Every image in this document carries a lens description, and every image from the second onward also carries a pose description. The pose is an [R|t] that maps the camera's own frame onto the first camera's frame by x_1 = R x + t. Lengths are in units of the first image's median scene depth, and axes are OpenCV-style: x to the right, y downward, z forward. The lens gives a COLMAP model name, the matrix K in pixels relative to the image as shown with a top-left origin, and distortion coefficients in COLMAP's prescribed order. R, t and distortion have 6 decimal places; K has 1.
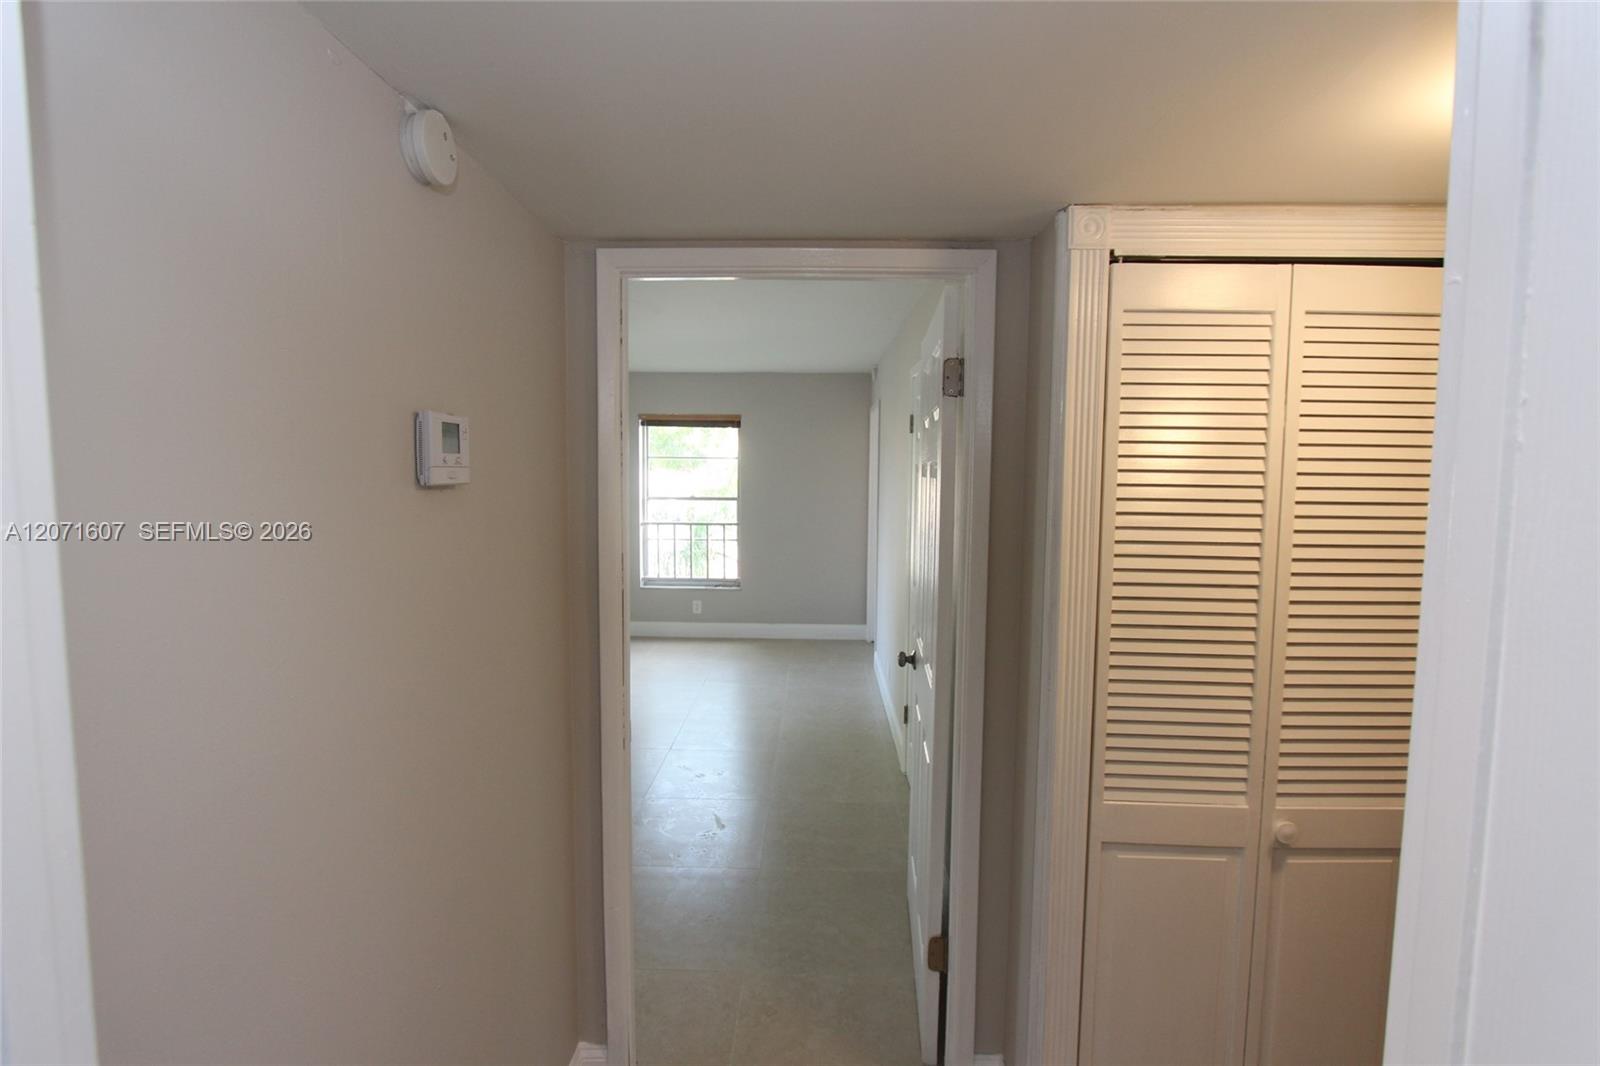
lens RADIAL K [[739.9, 0, 800.4], [0, 739.9, 530.0], [0, 0, 1]] dist [-0.014773, 0.001490]
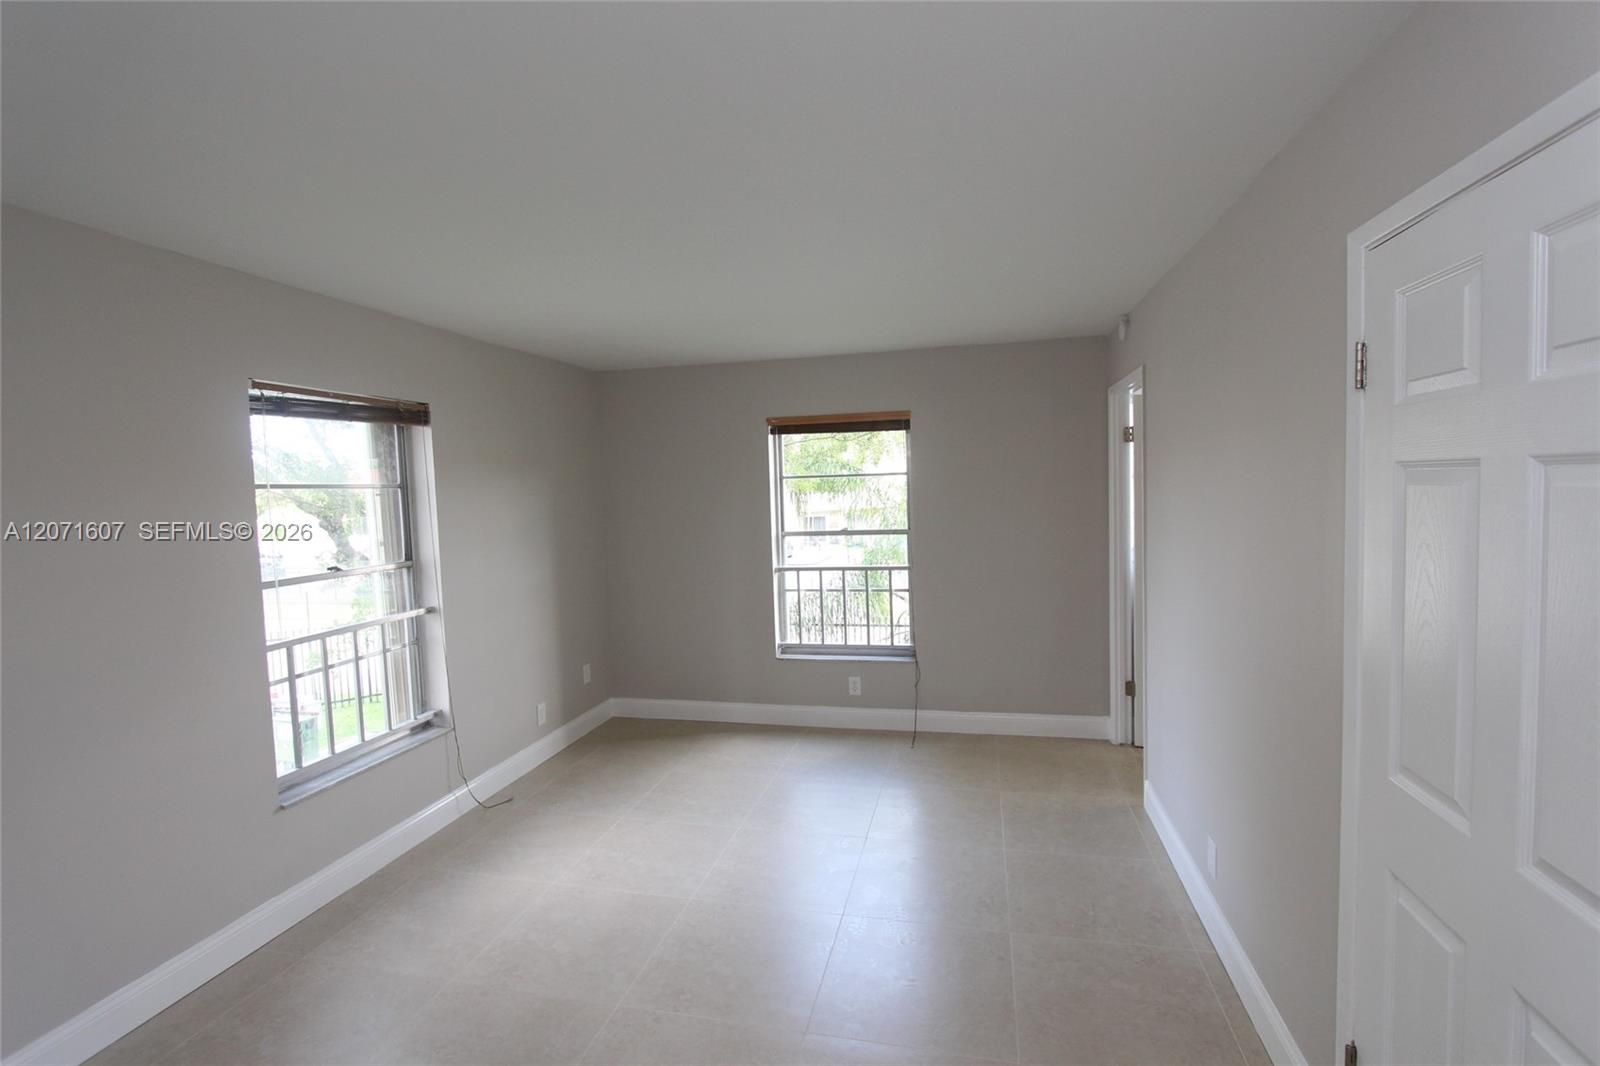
lens RADIAL K [[739.9, 0, 814.6], [0, 739.9, 527.6], [0, 0, 1]] dist [-0.014773, 0.001490]
pose [[0.979936, -0.030154, -0.197018, -0.034469], [0.024865, 0.999262, -0.029265, -0.028201], [0.197755, 0.023778, 0.979963, 0.303487]]
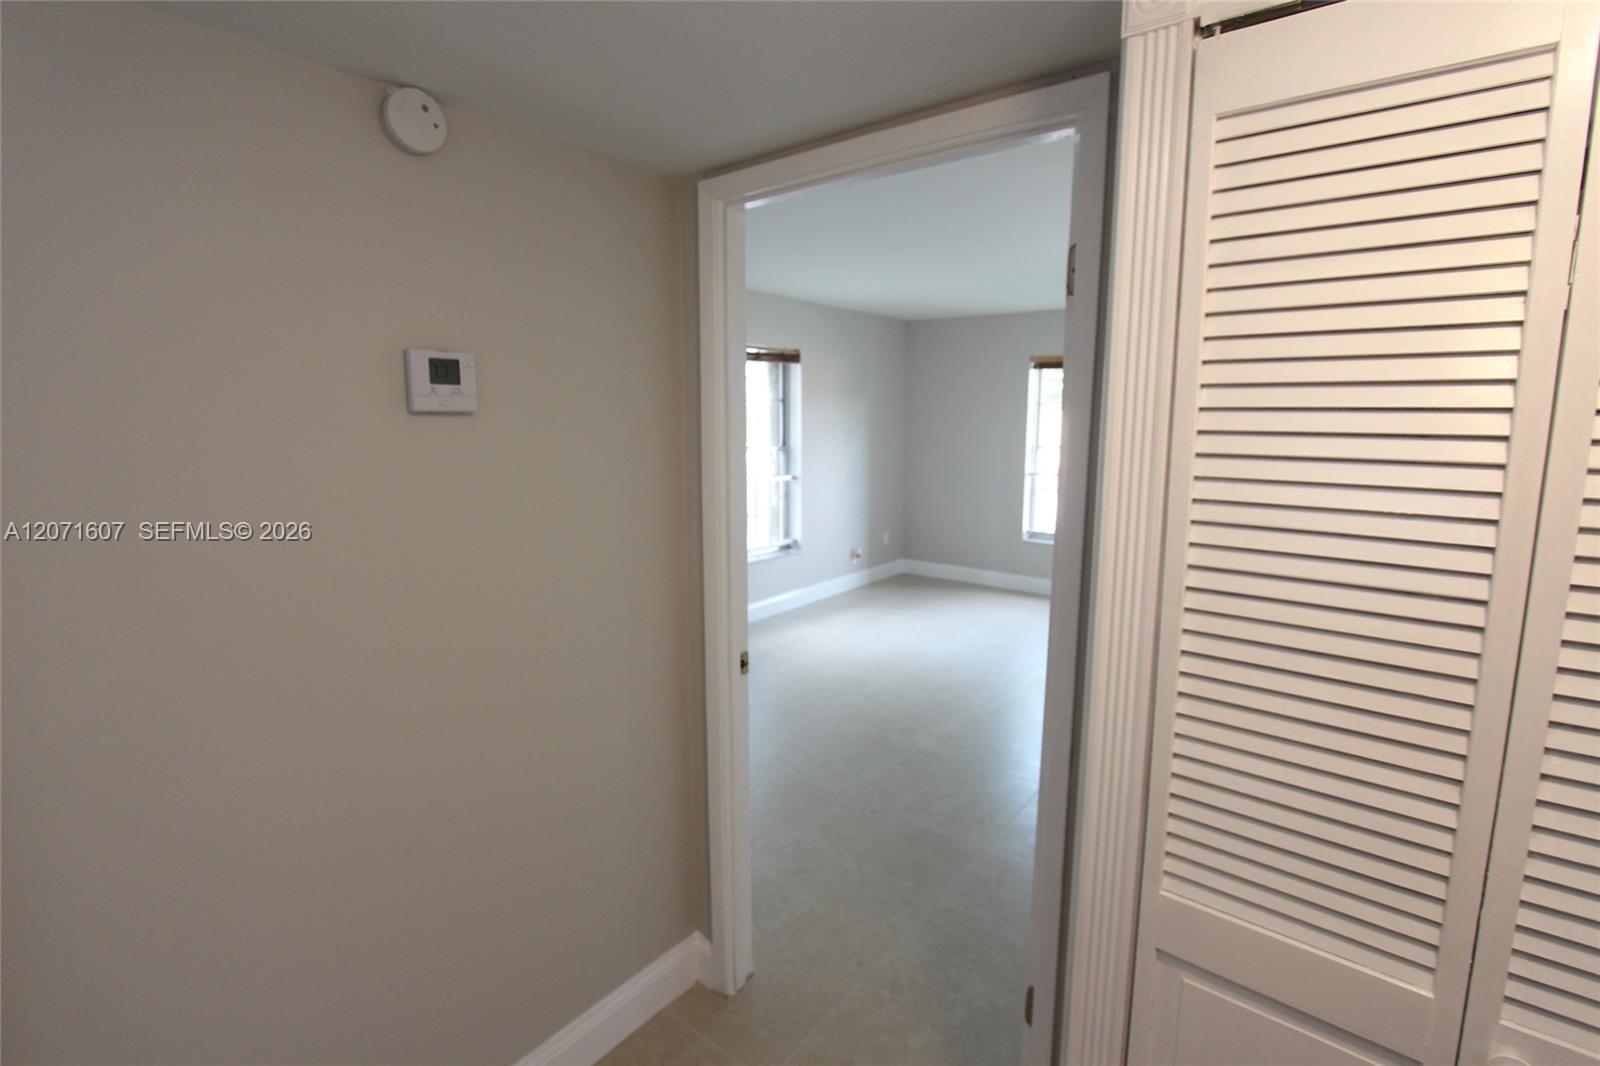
lens RADIAL K [[739.9, 0, 810.4], [0, 739.9, 531.6], [0, 0, 1]] dist [-0.014773, 0.001490]
pose [[0.797275, 0.085024, -0.597598, 0.136237], [-0.045622, 0.995686, 0.080796, 0.001631], [0.601889, -0.037153, 0.797715, 0.075050]]
